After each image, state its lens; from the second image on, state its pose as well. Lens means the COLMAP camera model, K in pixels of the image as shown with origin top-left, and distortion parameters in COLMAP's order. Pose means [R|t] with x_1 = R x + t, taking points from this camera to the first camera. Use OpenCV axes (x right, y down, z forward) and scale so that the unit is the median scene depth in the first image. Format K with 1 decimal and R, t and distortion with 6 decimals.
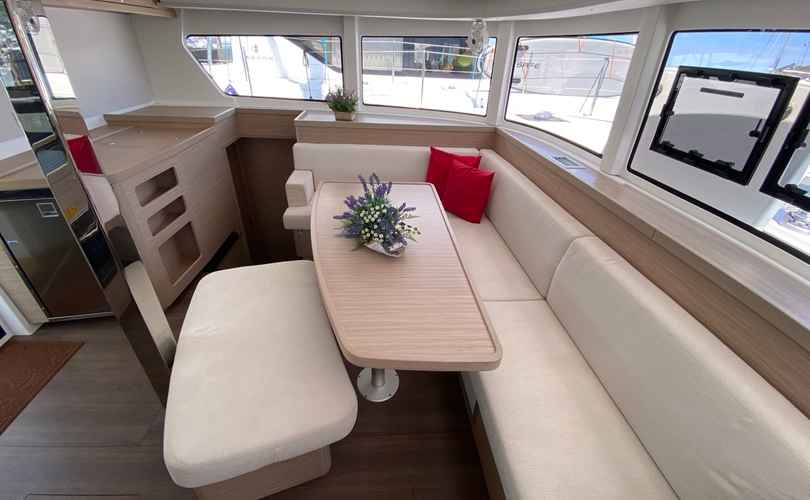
lens RADIAL K [[347.8, 0, 402.3], [0, 347.8, 257.5], [0, 0, 1]] dist [0.026541, -0.023325]
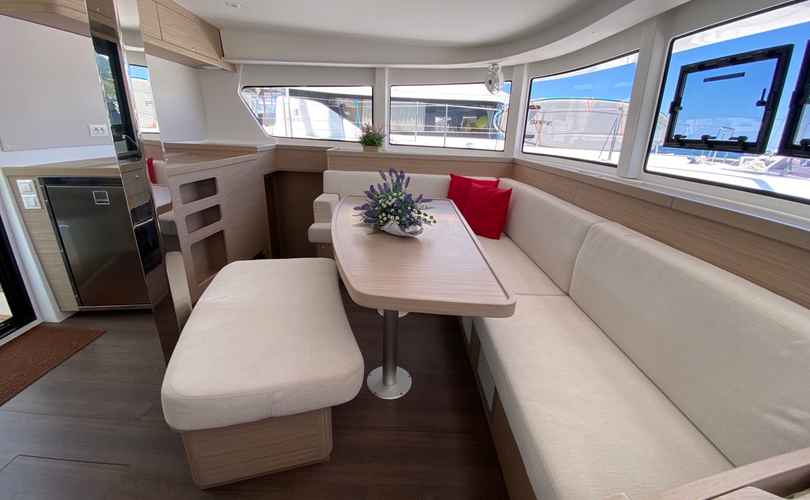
lens RADIAL K [[347.8, 0, 402.3], [0, 347.8, 257.5], [0, 0, 1]] dist [0.026541, -0.023325]
pose [[0.996858, 0.020823, -0.076427, 0.033044], [-0.036111, 0.978204, -0.204483, 0.245185], [0.070504, 0.206600, 0.975882, 0.016490]]
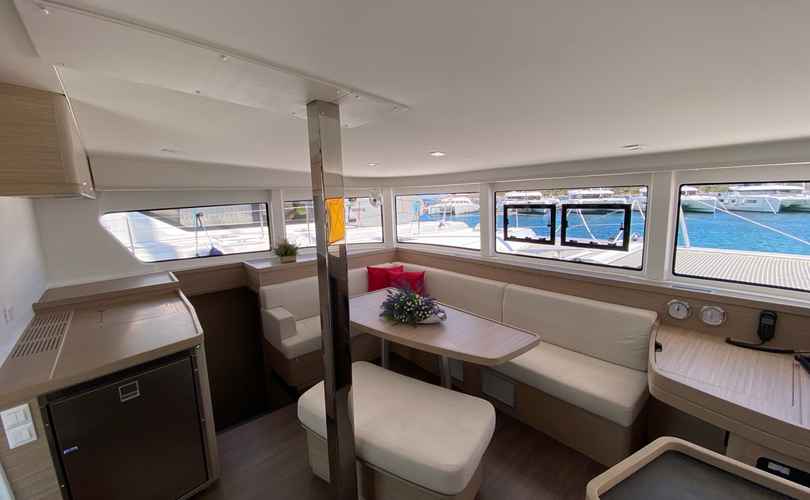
lens RADIAL K [[325.1, 0, 405.0], [0, 325.1, 250.0], [0, 0, 1]] dist [0.039594, -0.023643]
pose [[0.795799, -0.157445, 0.584735, -0.896182], [0.363800, 0.896234, -0.253797, 0.016527], [-0.484101, 0.414698, 0.770501, -0.178687]]
